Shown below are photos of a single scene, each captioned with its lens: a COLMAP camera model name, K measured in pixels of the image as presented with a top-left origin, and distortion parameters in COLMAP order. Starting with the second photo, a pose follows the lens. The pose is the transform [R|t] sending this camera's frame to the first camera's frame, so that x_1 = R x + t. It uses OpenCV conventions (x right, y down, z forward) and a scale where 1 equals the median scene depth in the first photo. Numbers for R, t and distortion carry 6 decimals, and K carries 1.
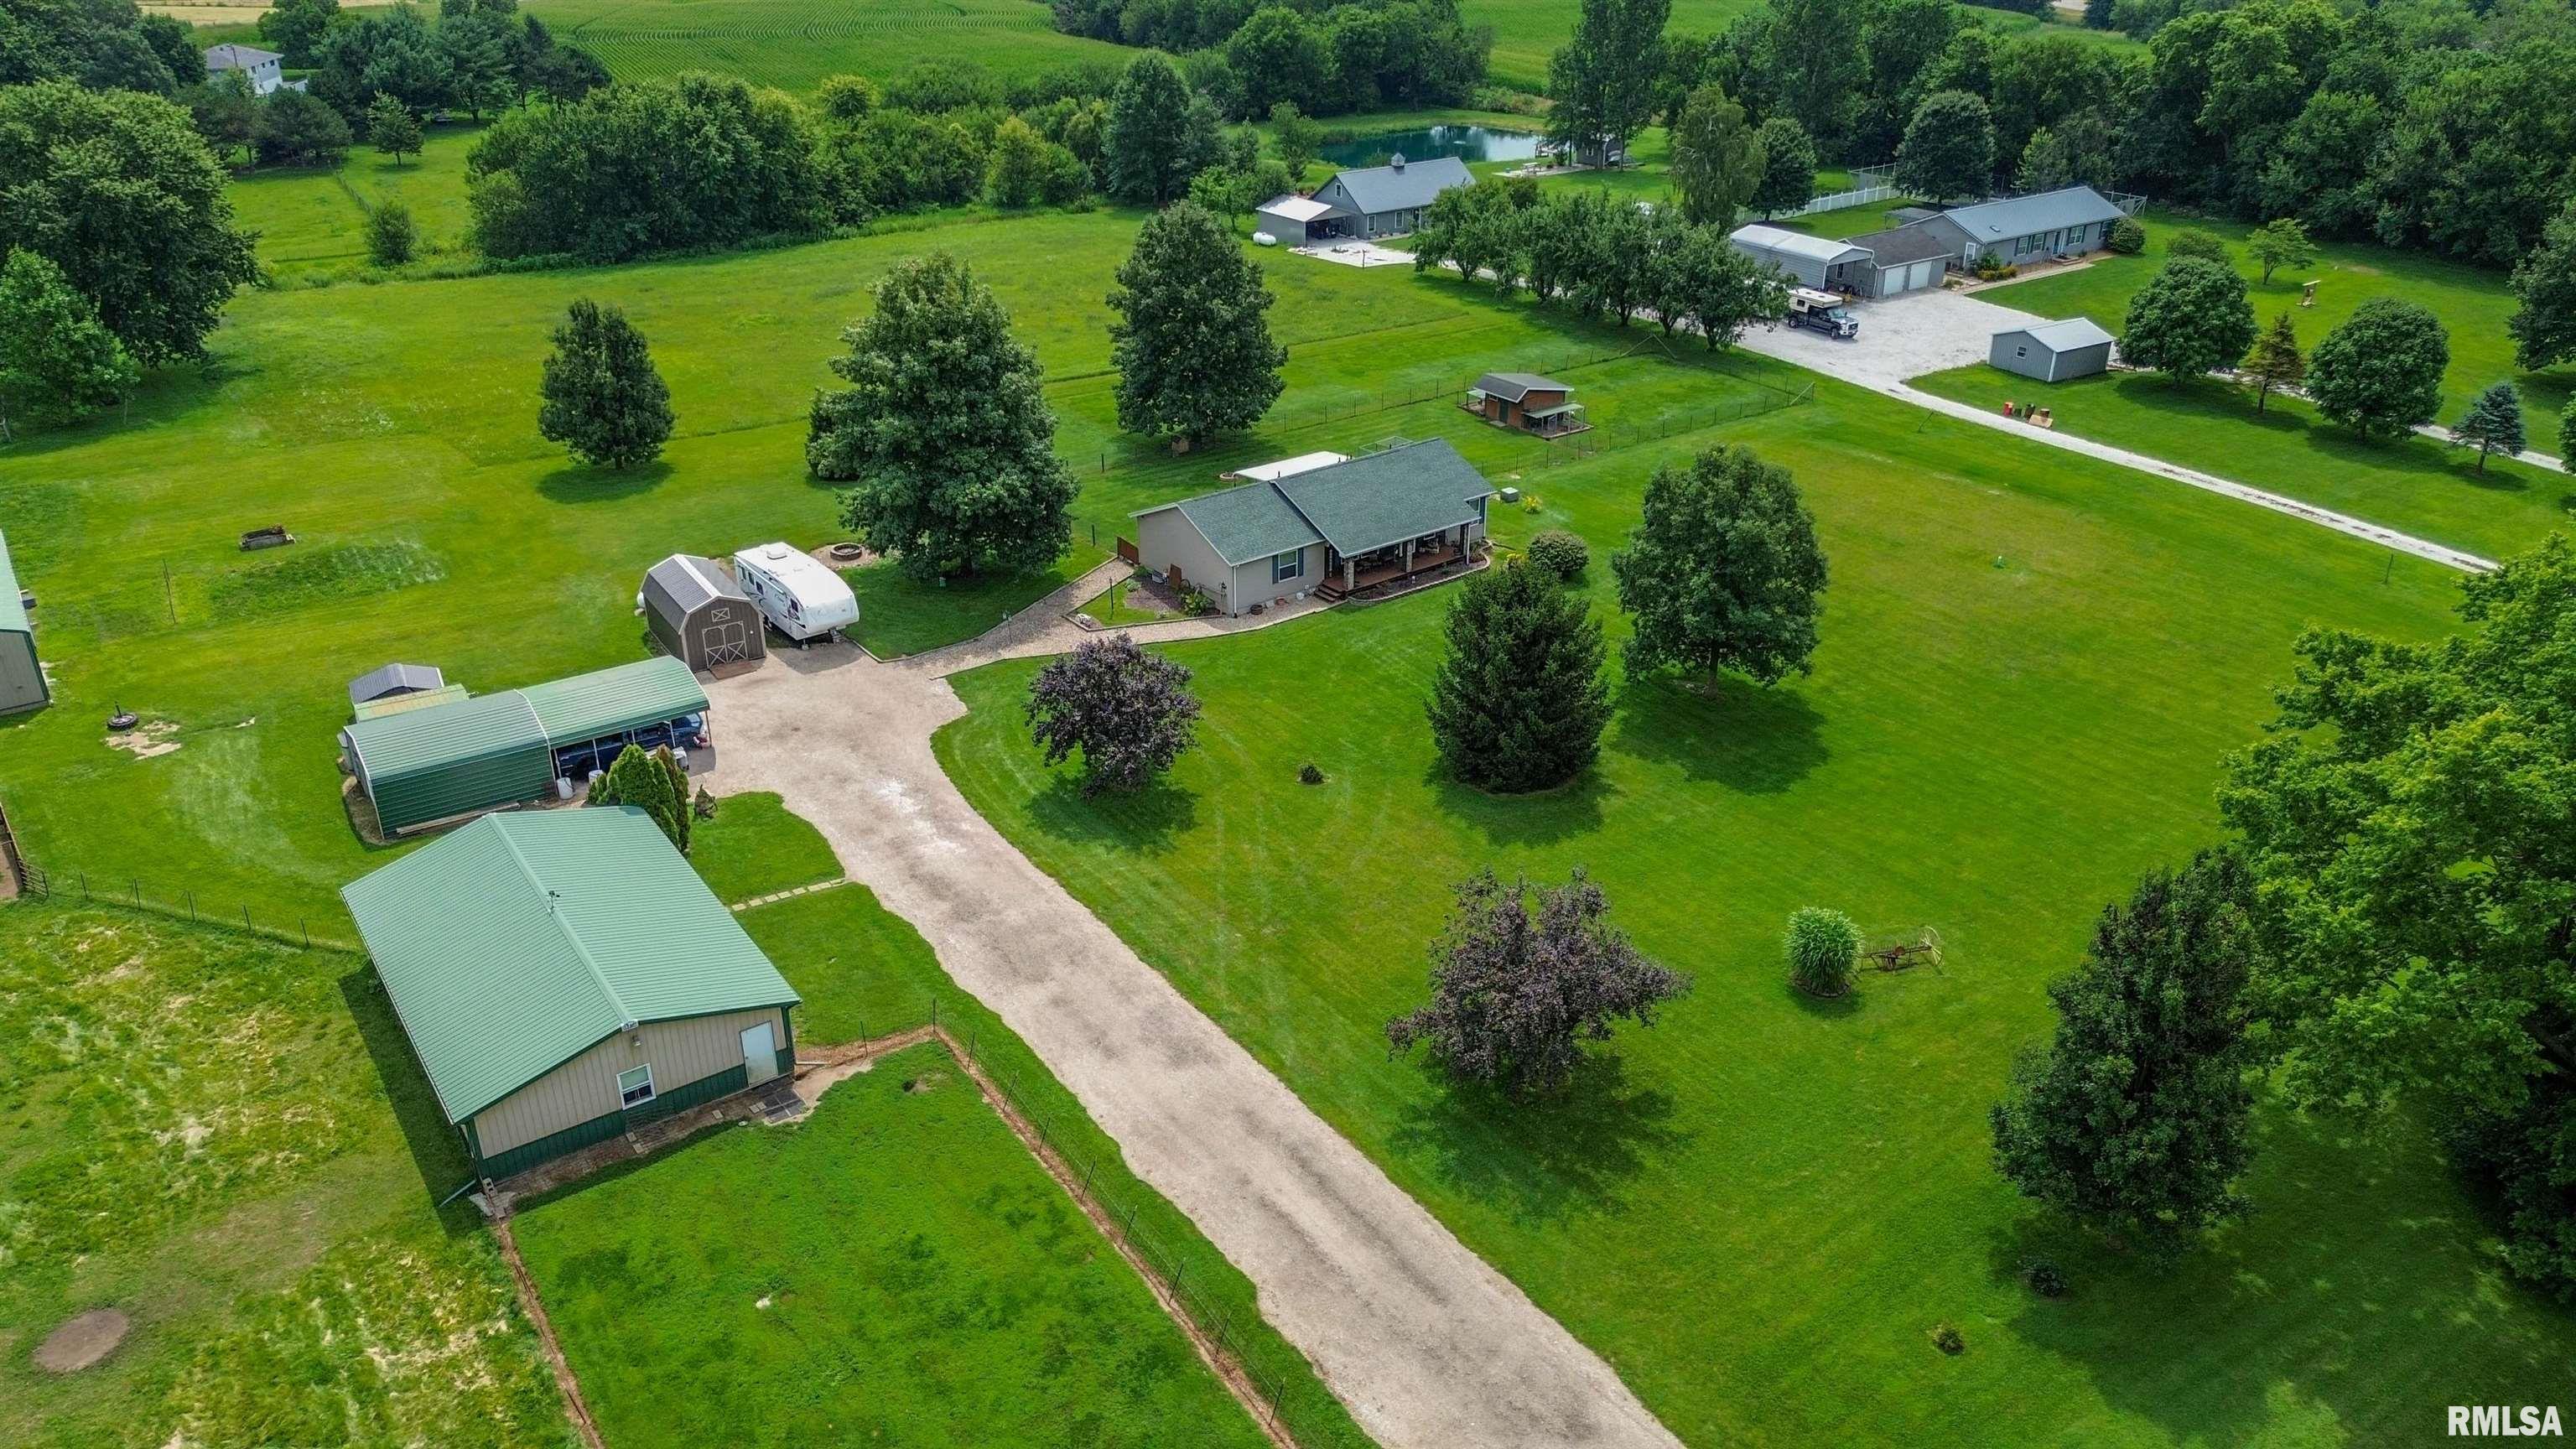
lens RADIAL K [[1821.2, 0, 1296.4], [0, 1821.2, 731.4], [0, 0, 1]] dist [0.040638, -0.030328]
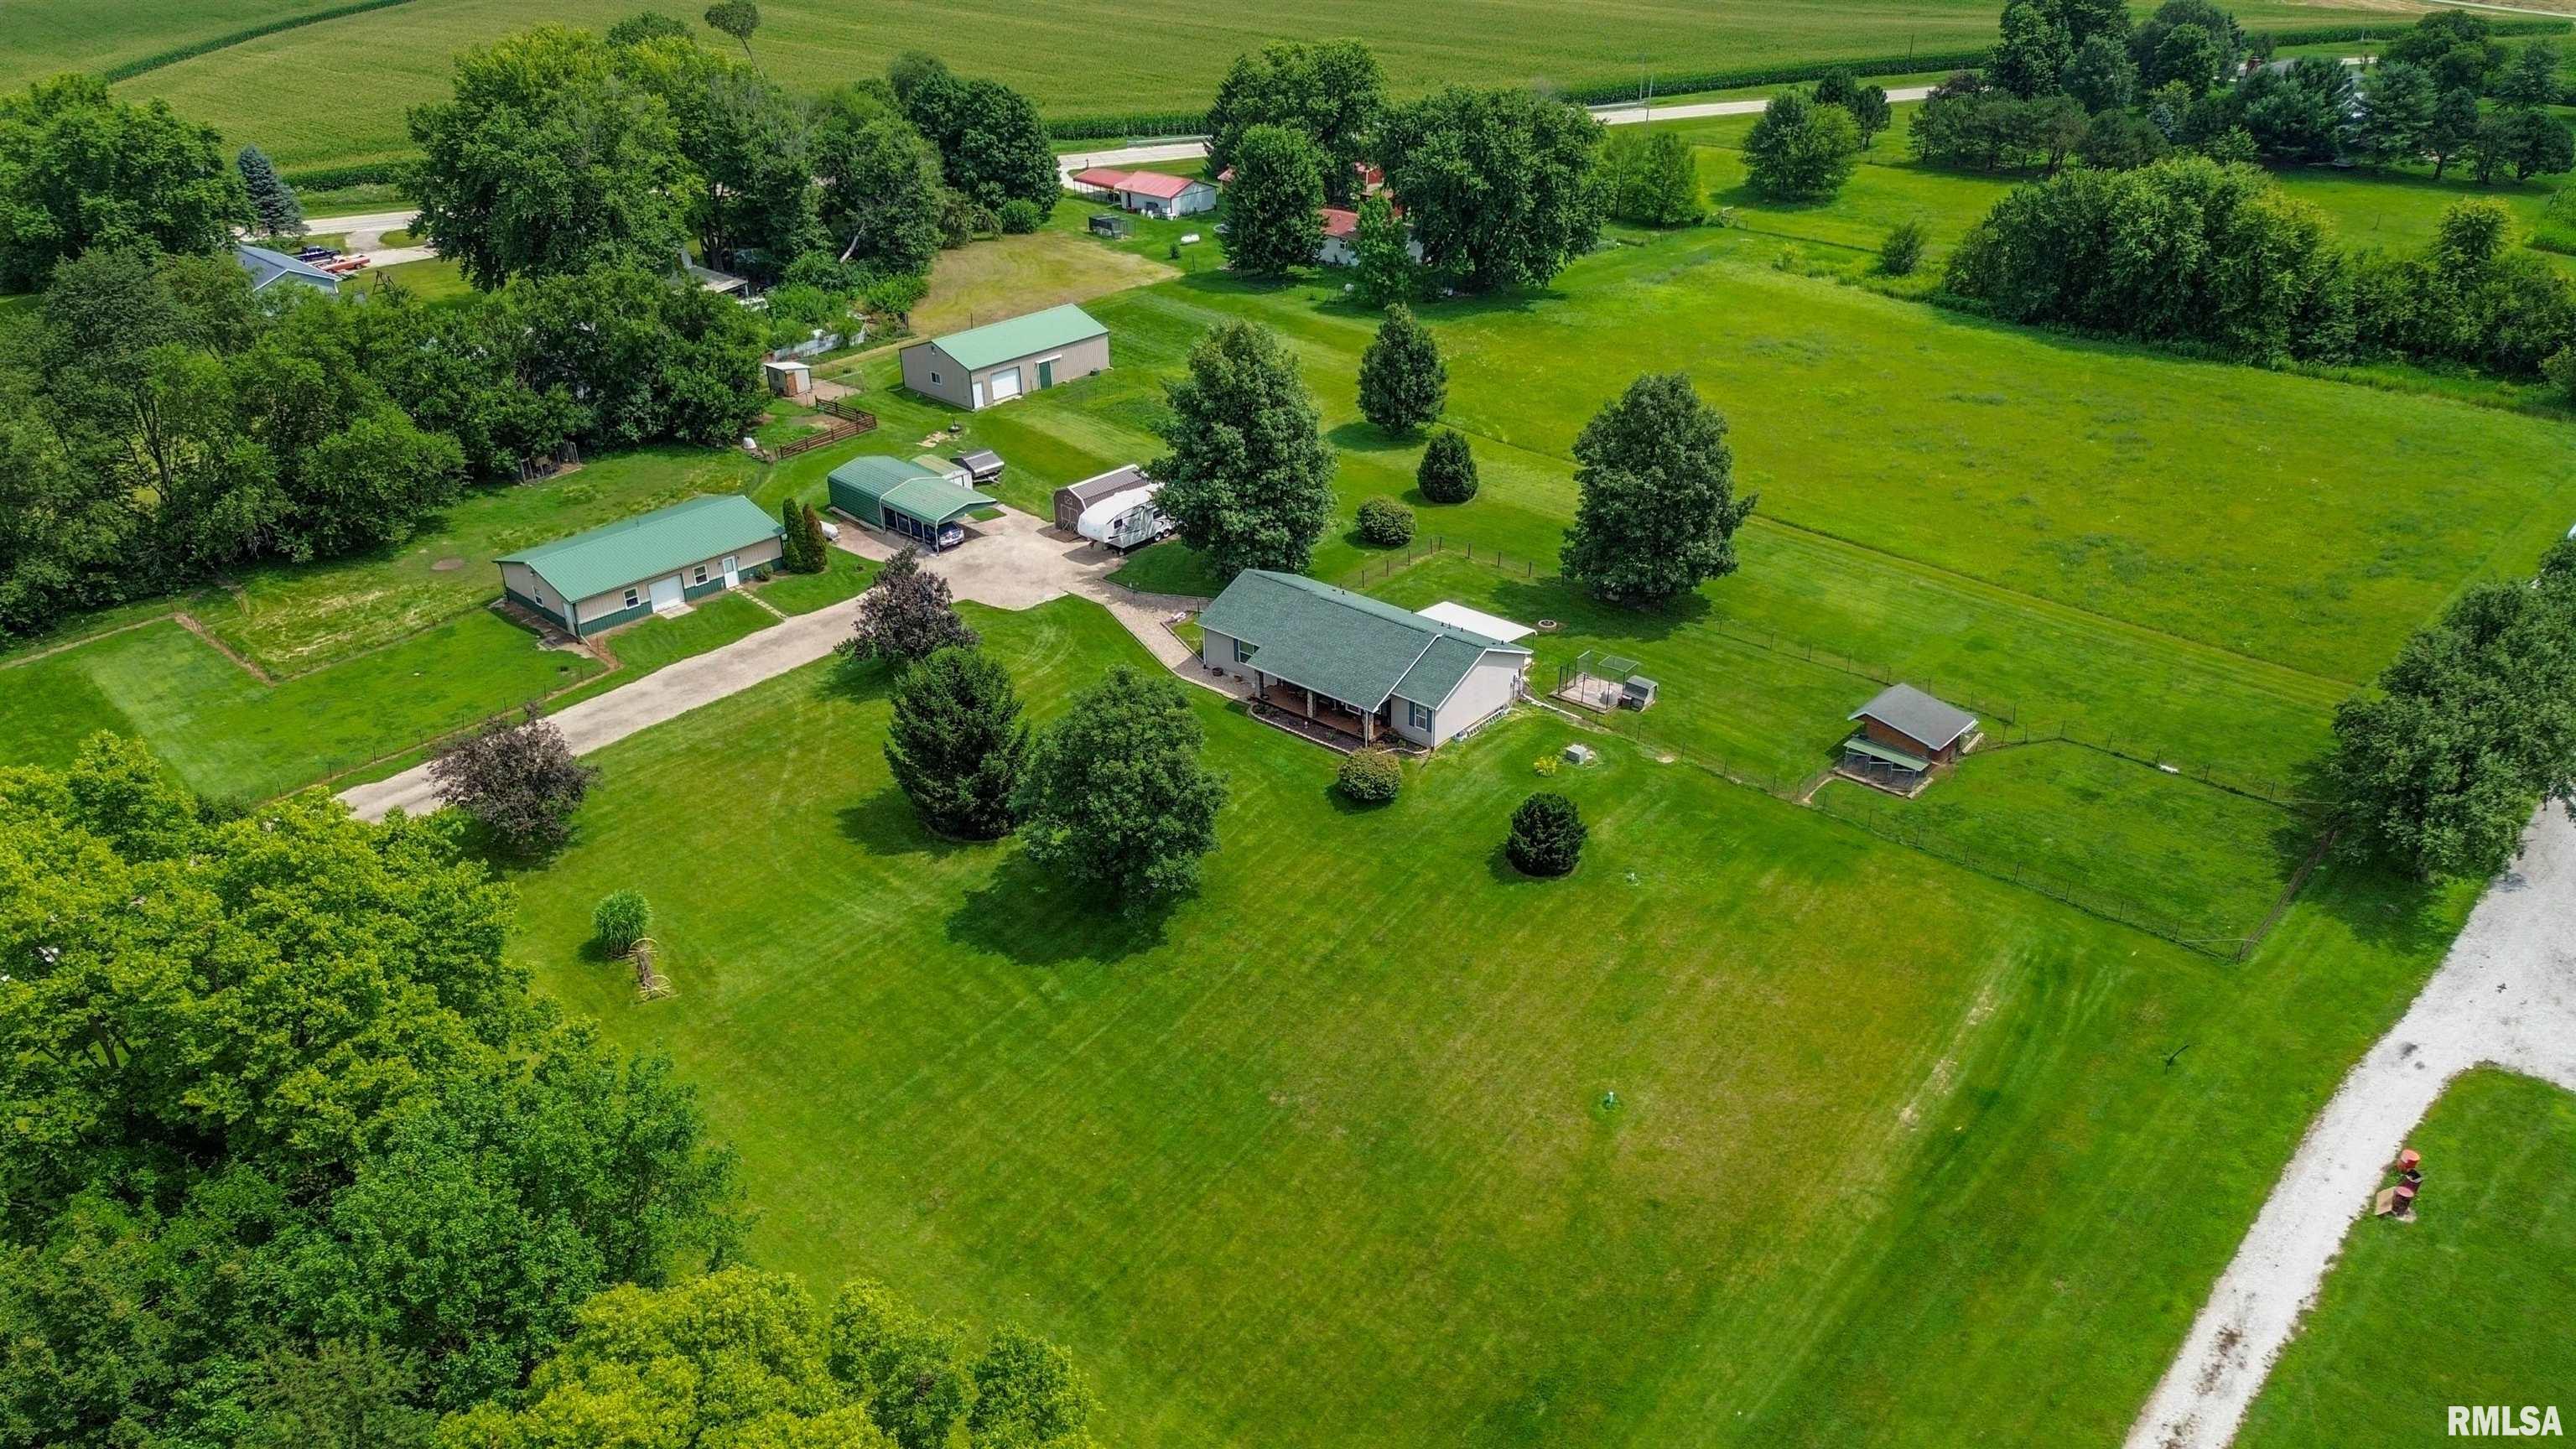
lens RADIAL K [[1821.2, 0, 1296.4], [0, 1821.2, 731.4], [0, 0, 1]] dist [0.040638, -0.030328]
pose [[0.206913, 0.456985, -0.865073, 0.505702], [-0.423317, 0.838973, 0.341946, -0.226318], [0.882037, 0.295447, 0.367044, 0.305938]]
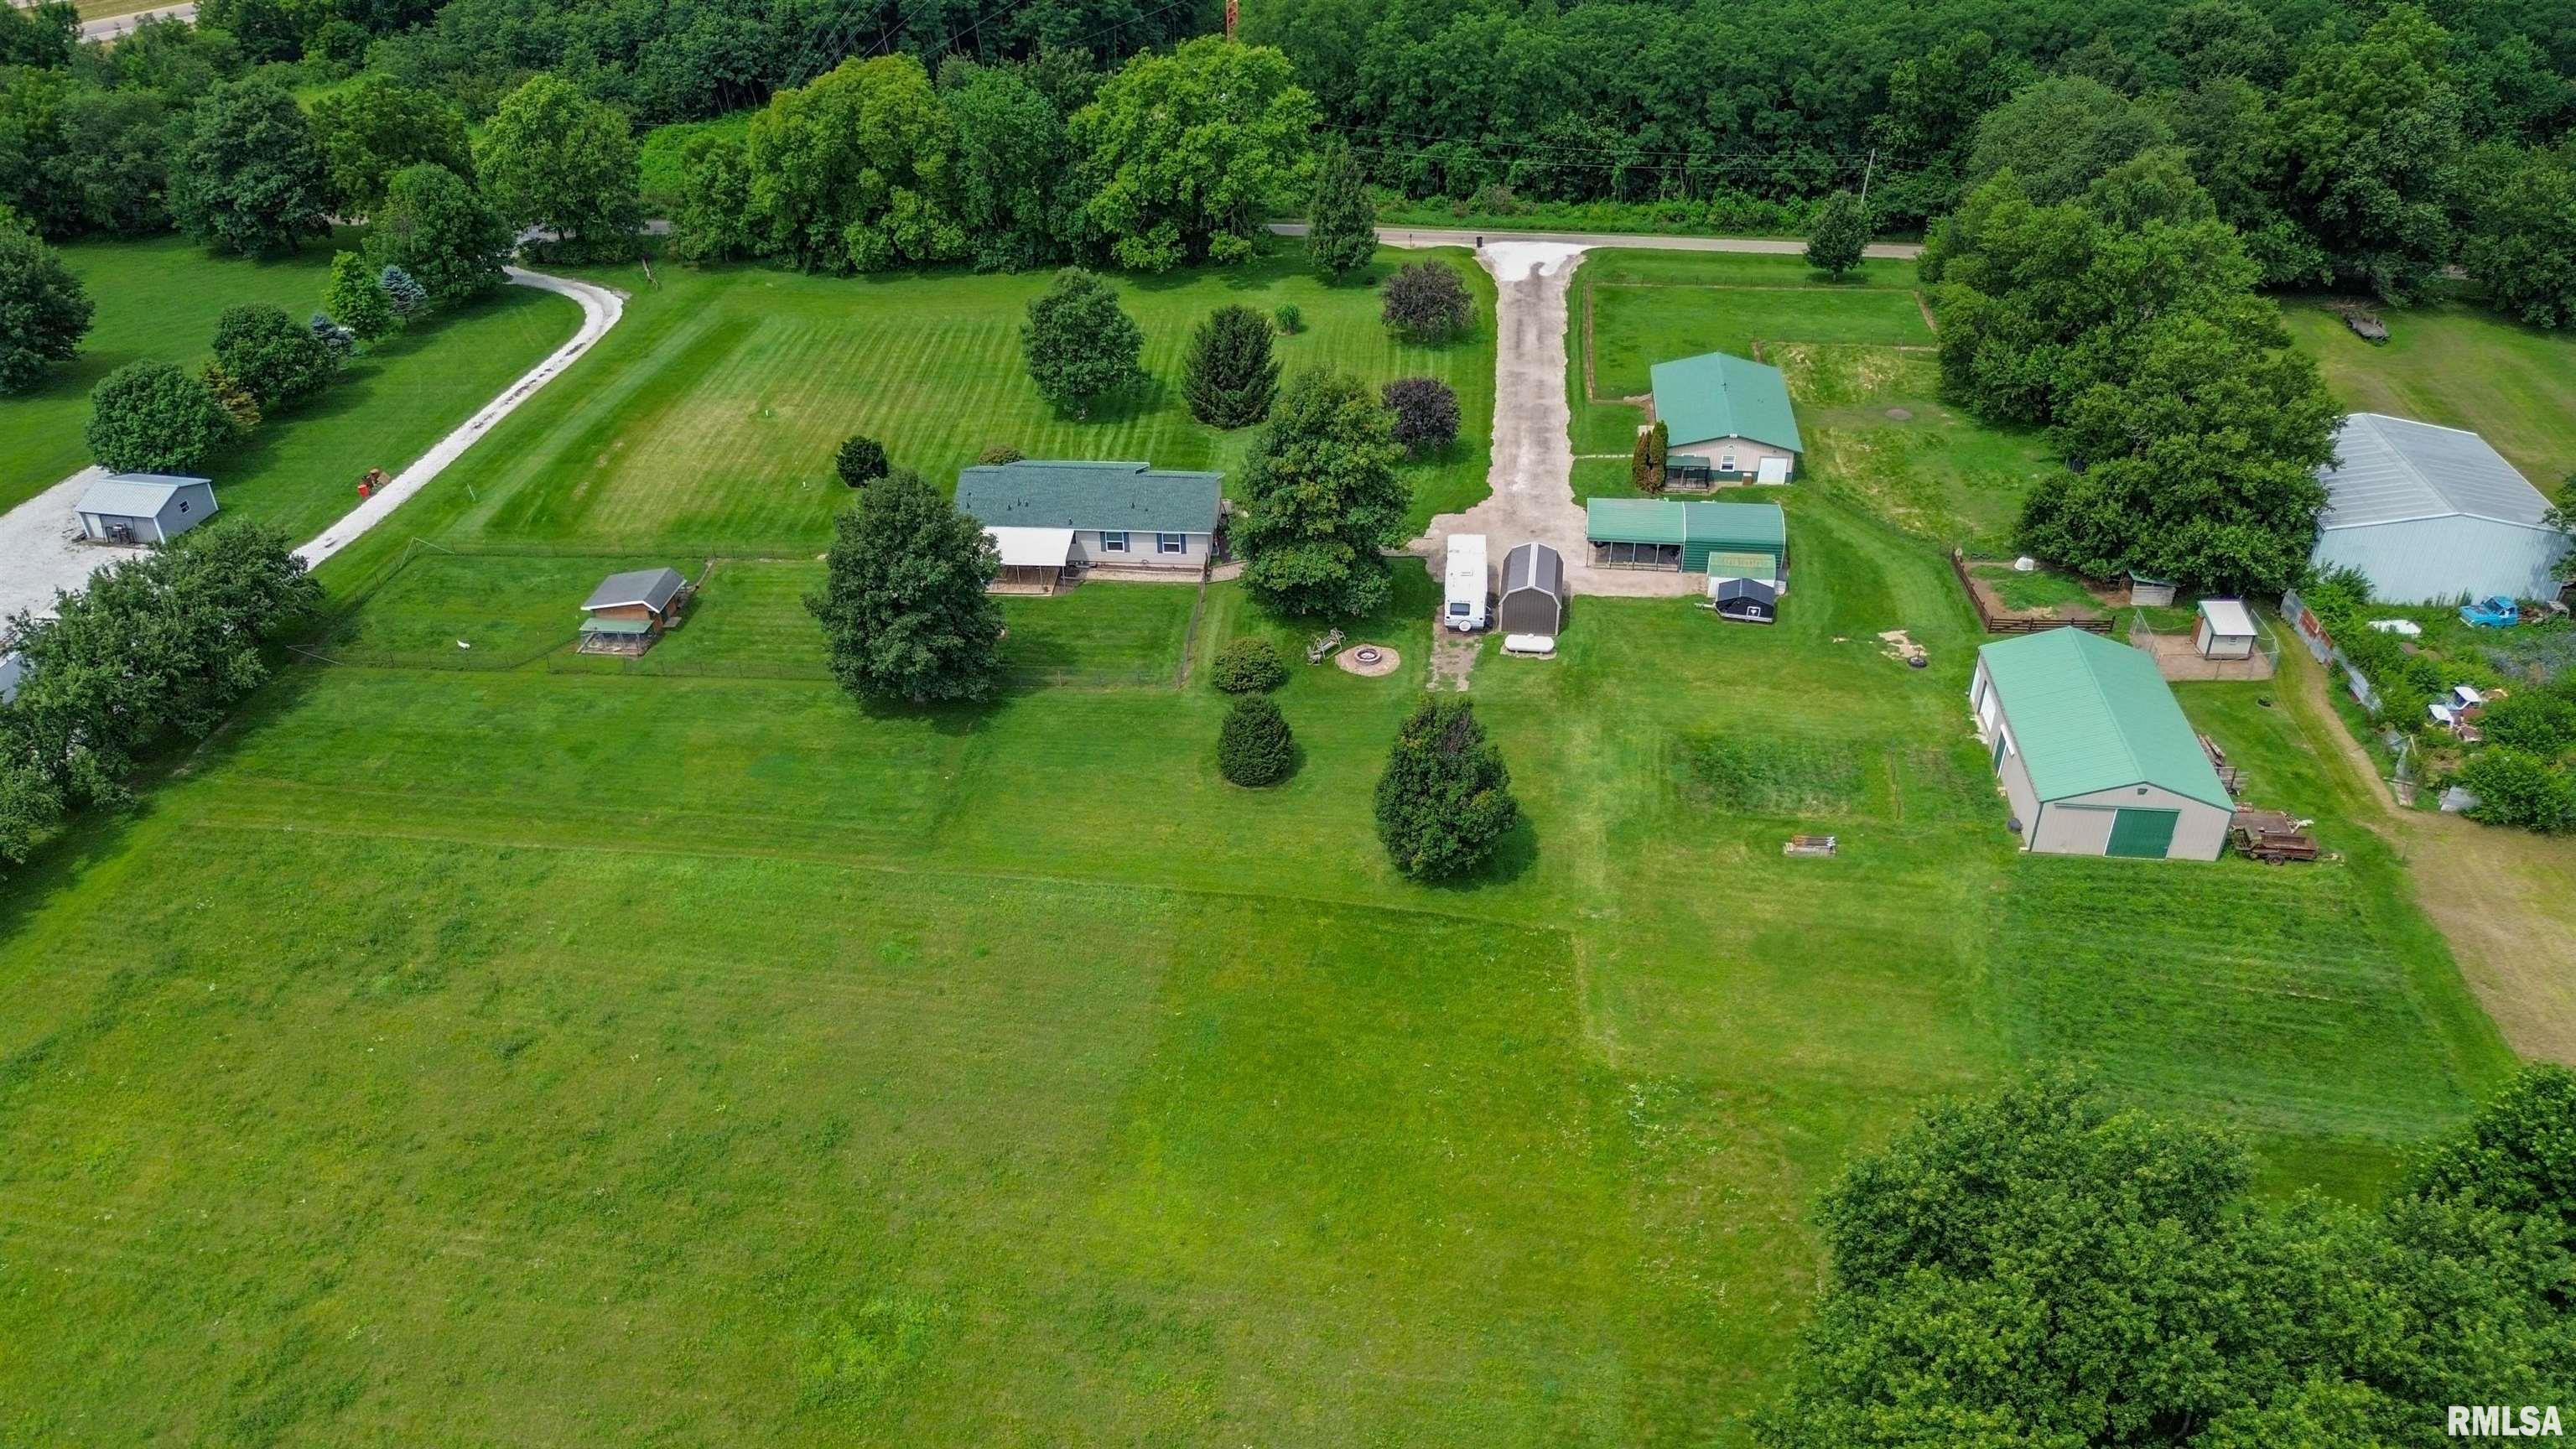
lens RADIAL K [[1802.0, 0, 1295.8], [0, 1802.0, 745.2], [0, 0, 1]] dist [0.052986, -0.041502]
pose [[-0.743144, -0.368595, 0.558457, -0.464190], [0.308511, 0.551855, 0.774776, -0.516212], [-0.593766, 0.748060, -0.296392, 0.748021]]
